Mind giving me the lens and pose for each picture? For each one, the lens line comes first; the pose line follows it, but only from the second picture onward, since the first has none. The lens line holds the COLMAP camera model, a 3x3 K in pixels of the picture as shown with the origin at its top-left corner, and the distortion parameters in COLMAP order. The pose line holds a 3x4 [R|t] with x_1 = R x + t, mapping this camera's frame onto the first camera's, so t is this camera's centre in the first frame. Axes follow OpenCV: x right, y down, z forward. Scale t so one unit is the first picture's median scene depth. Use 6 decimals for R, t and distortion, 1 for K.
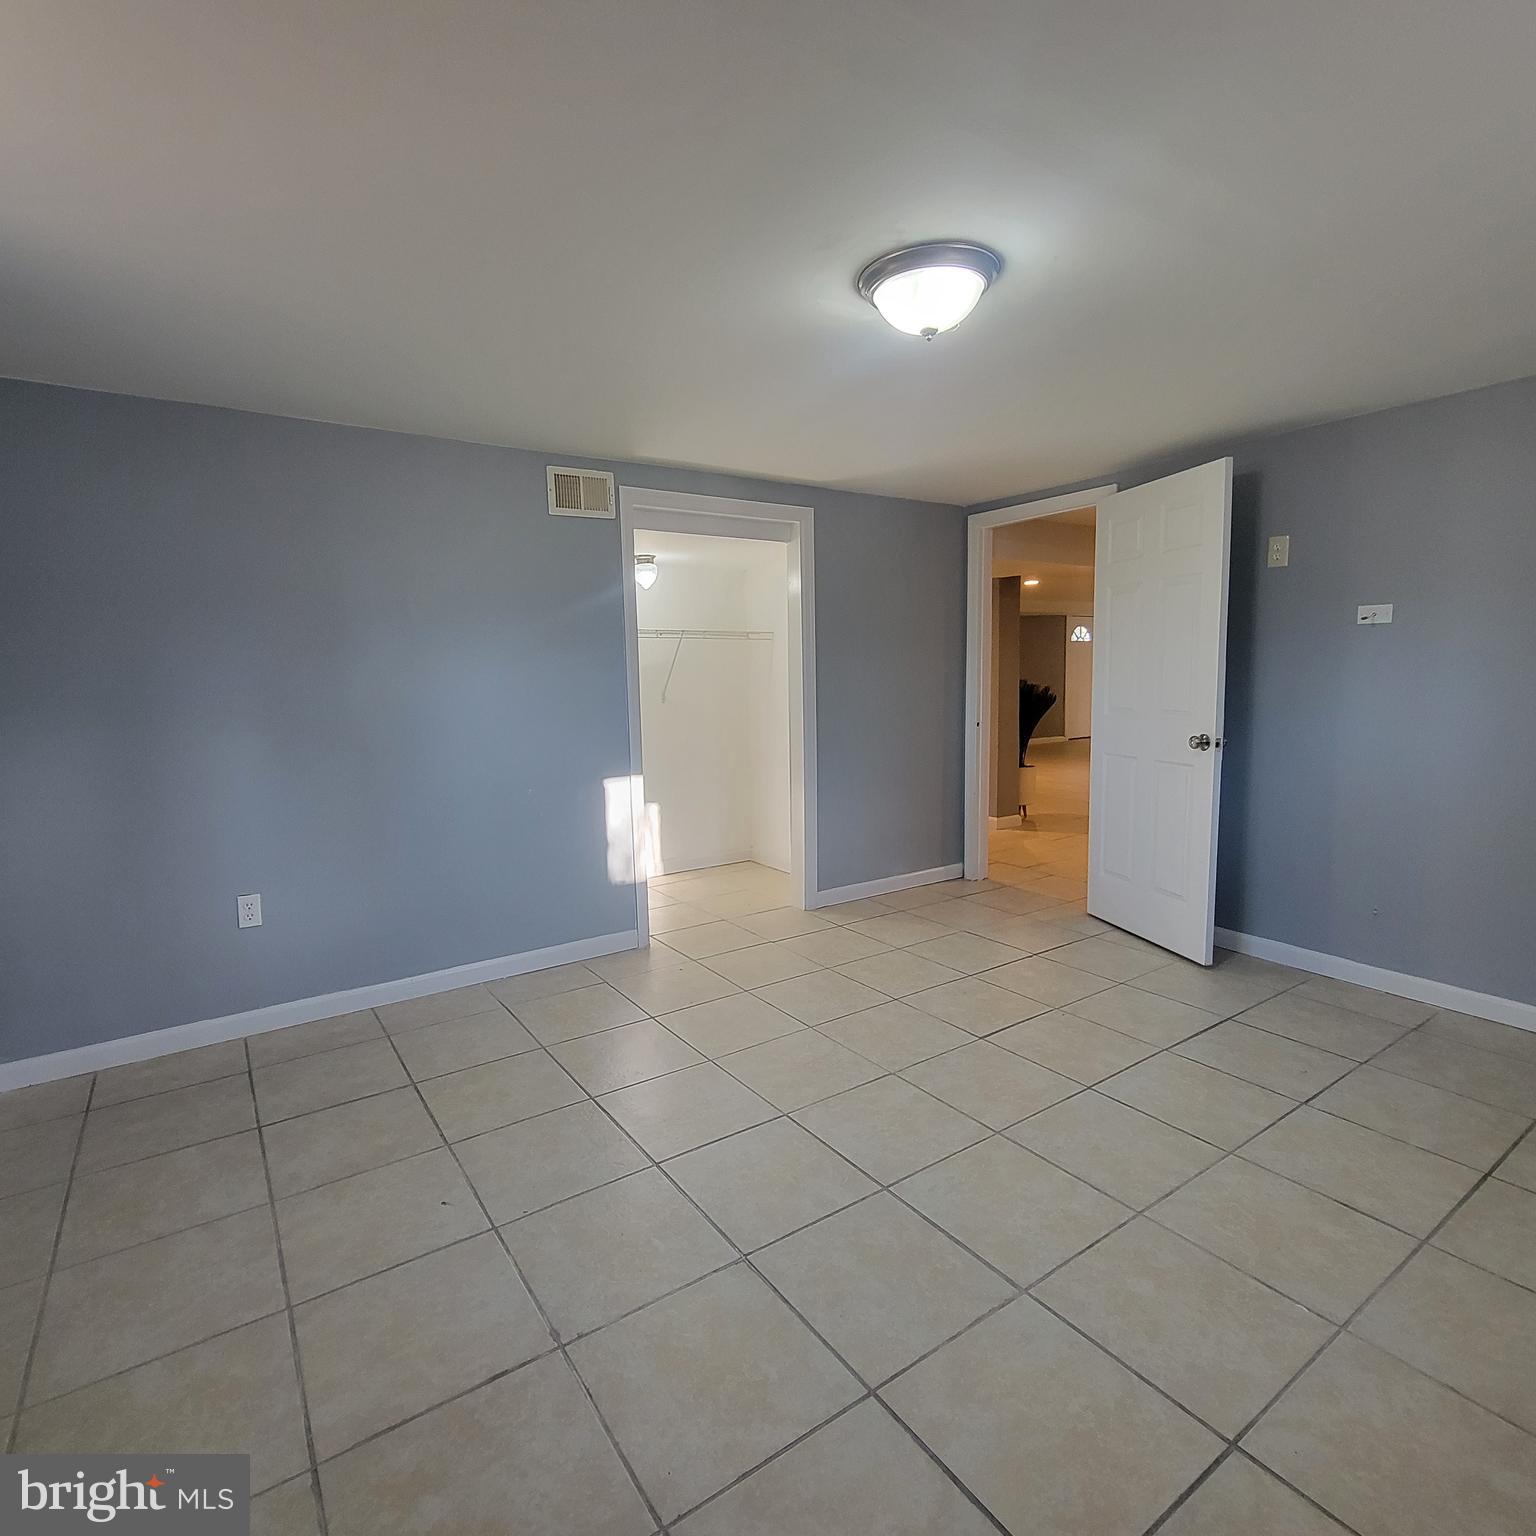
lens RADIAL K [[832.6, 0, 770.4], [0, 832.6, 767.8], [0, 0, 1]] dist [-0.000502, -0.000710]
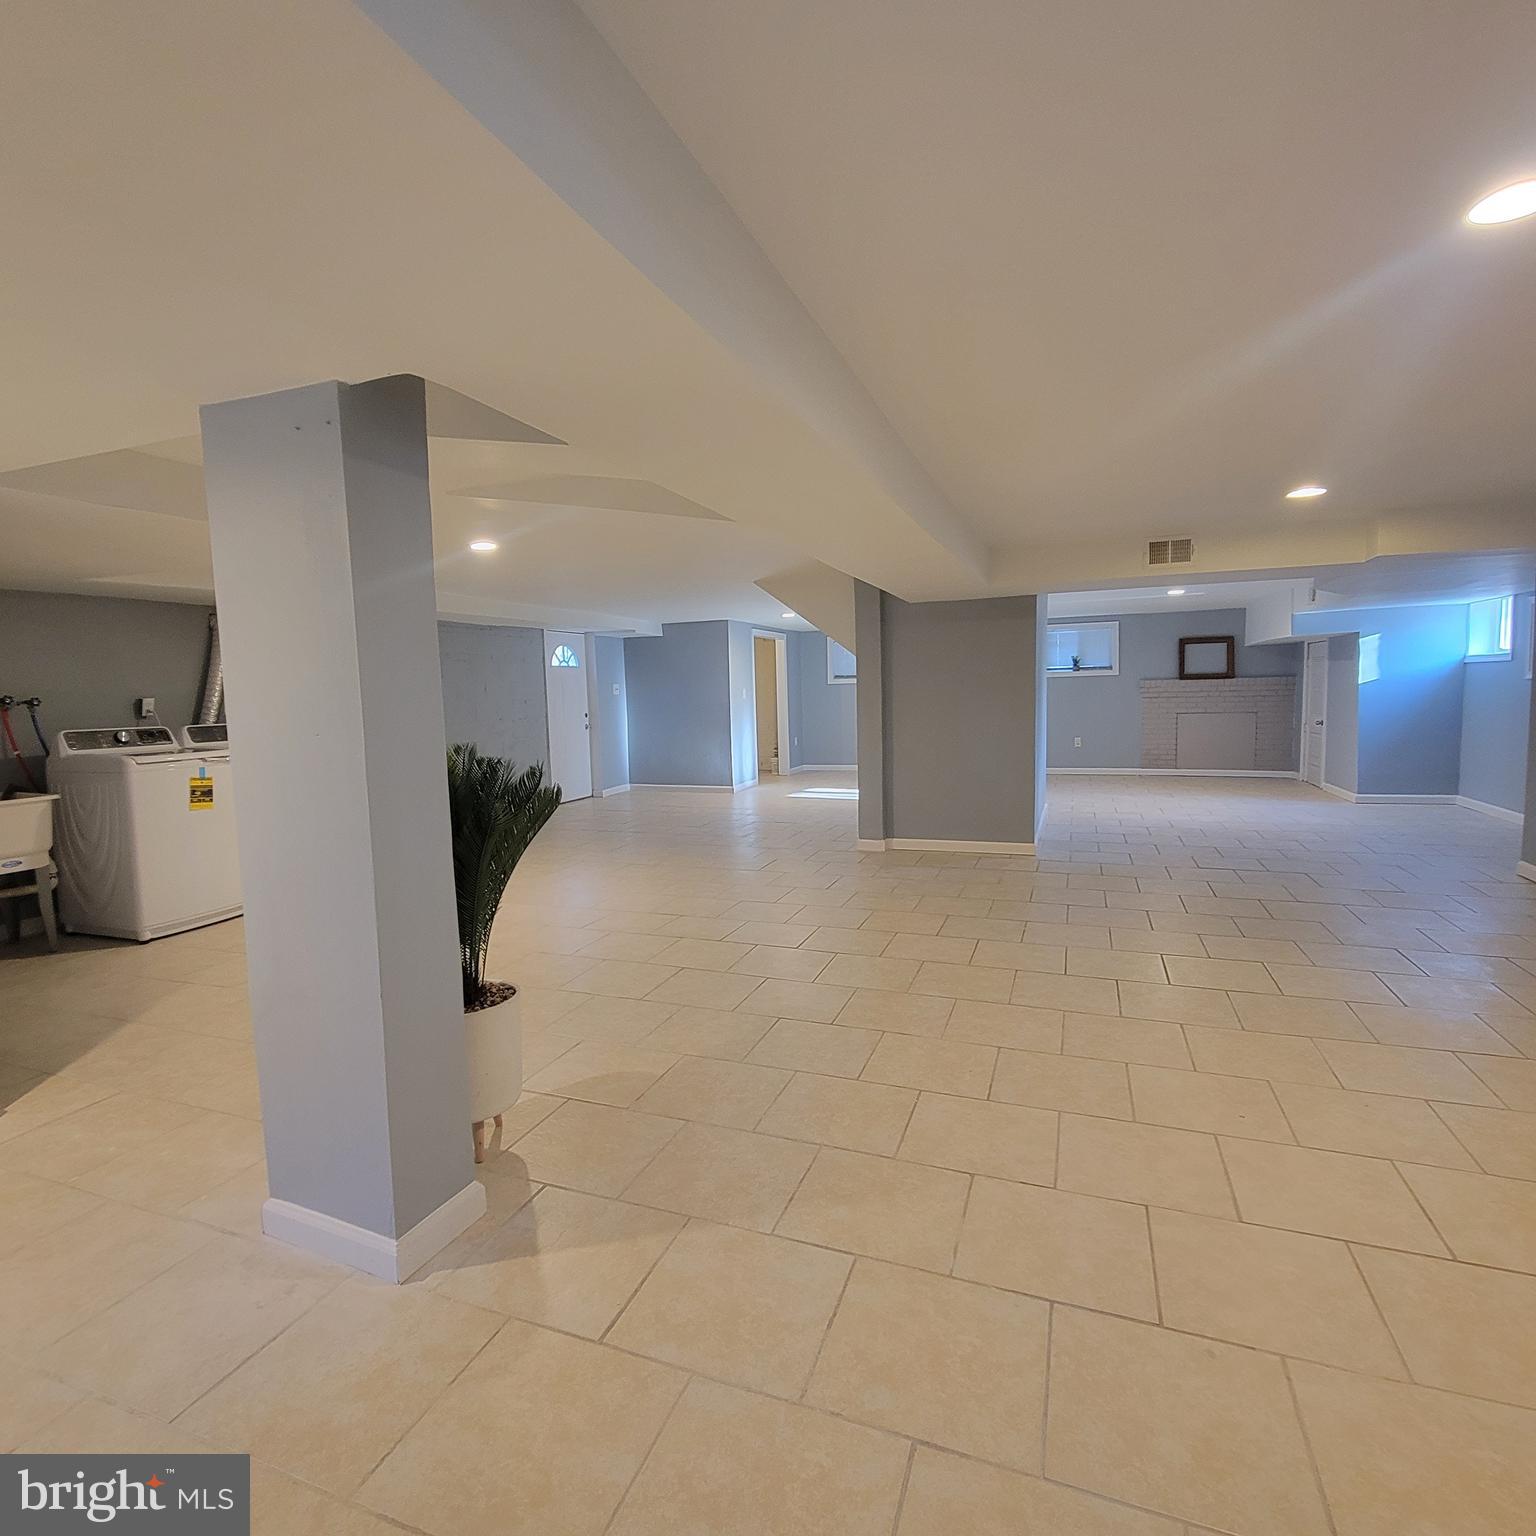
lens RADIAL K [[832.6, 0, 767.4], [0, 832.6, 768.5], [0, 0, 1]] dist [-0.000502, -0.000710]
pose [[0.820775, -0.059089, 0.568187, 0.214245], [0.081505, 0.996573, -0.014098, -0.082593], [-0.565406, 0.057882, 0.822779, 0.657831]]
